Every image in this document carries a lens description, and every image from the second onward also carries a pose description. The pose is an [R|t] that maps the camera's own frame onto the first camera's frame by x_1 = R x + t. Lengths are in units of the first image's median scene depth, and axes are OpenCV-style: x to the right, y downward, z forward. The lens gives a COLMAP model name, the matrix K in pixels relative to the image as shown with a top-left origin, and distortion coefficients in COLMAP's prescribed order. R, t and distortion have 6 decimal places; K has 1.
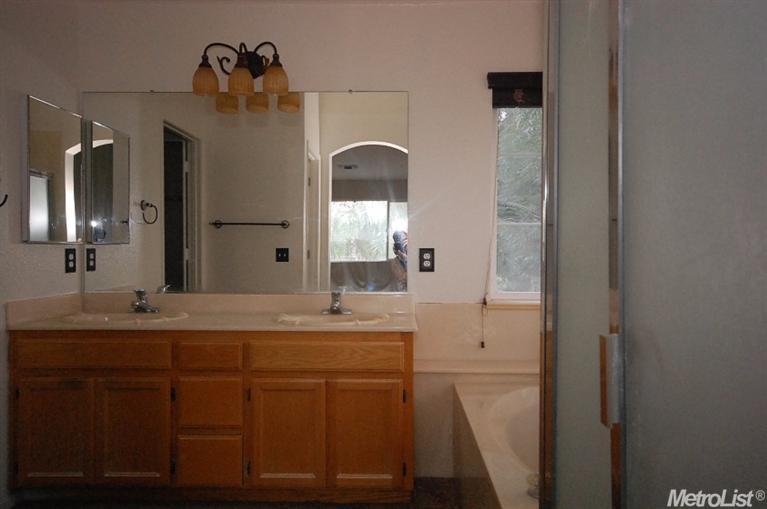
lens RADIAL K [[537.8, 0, 388.1], [0, 537.8, 254.9], [0, 0, 1]] dist [0.012828, -0.001869]
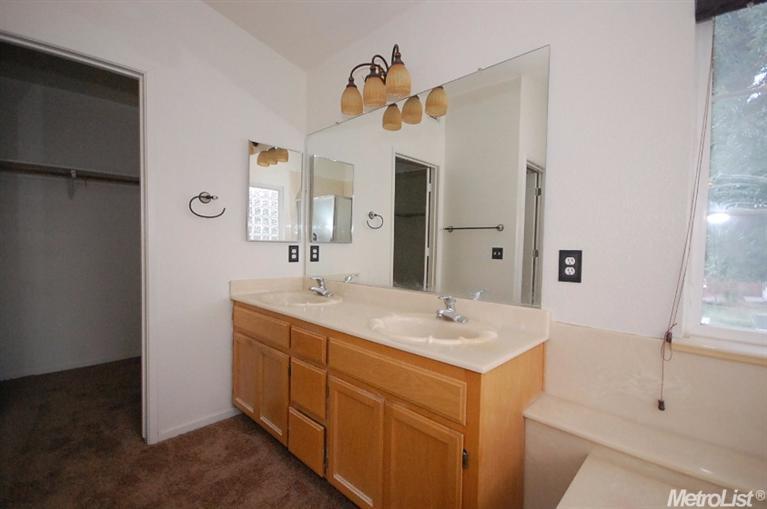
lens RADIAL K [[338.1, 0, 378.7], [0, 338.1, 257.0], [0, 0, 1]] dist [-0.000502, -0.004667]
pose [[0.746567, 0.033649, -0.664459, 0.185675], [-0.023659, 0.999431, 0.024030, -0.007915], [0.664890, -0.002220, 0.746938, 0.482841]]
